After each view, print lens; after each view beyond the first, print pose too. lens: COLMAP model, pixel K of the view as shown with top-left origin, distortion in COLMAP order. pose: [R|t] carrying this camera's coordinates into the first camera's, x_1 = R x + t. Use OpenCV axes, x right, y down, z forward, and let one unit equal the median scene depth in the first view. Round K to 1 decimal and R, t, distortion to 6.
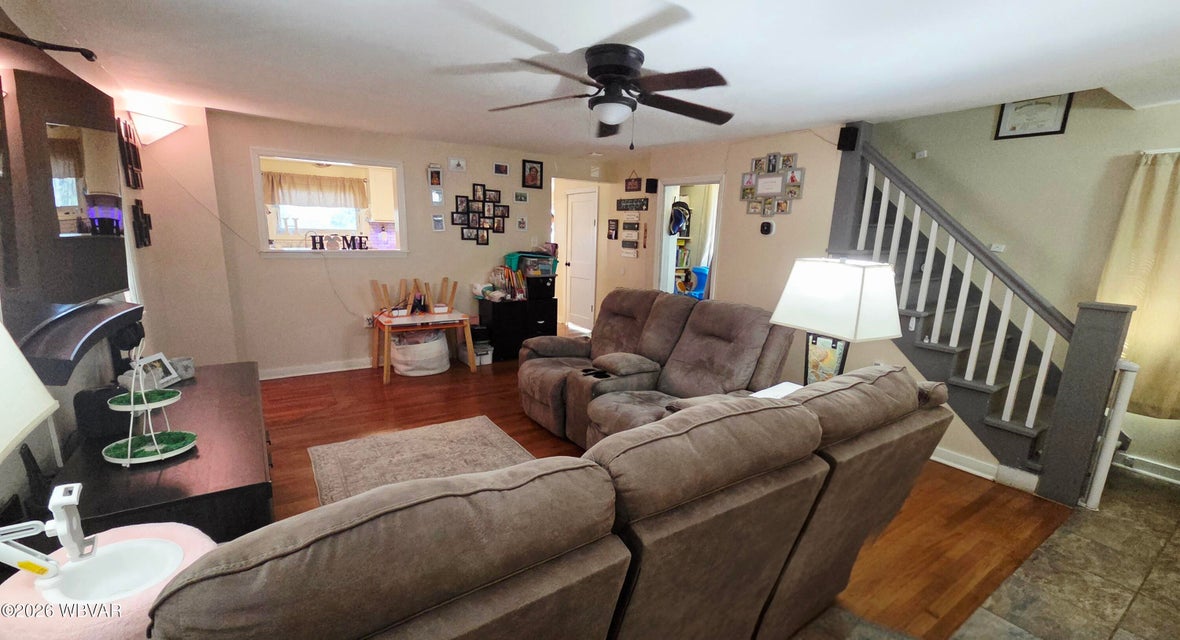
lens RADIAL K [[481.8, 0, 588.3], [0, 481.8, 330.9], [0, 0, 1]] dist [0.000945, 0.000018]
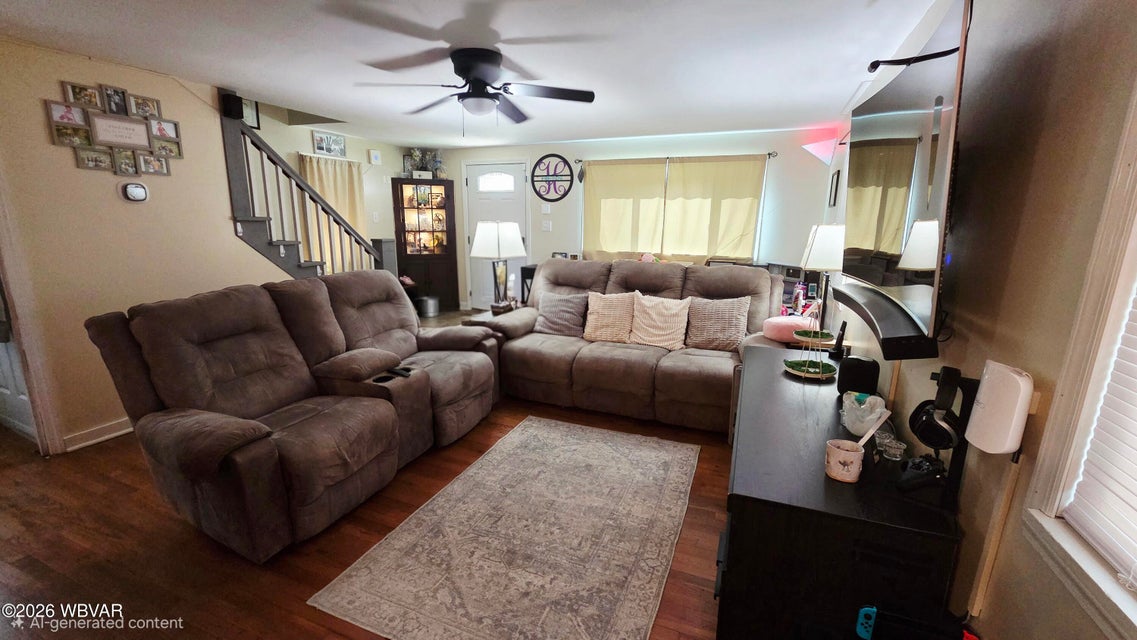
lens RADIAL K [[463.1, 0, 569.9], [0, 463.1, 318.4], [0, 0, 1]] dist [-0.000896, -0.000159]
pose [[-0.551802, -0.221003, 0.804159, -0.631367], [0.133770, 0.928309, 0.346913, -0.196981], [-0.823177, 0.298999, -0.482679, 0.881534]]
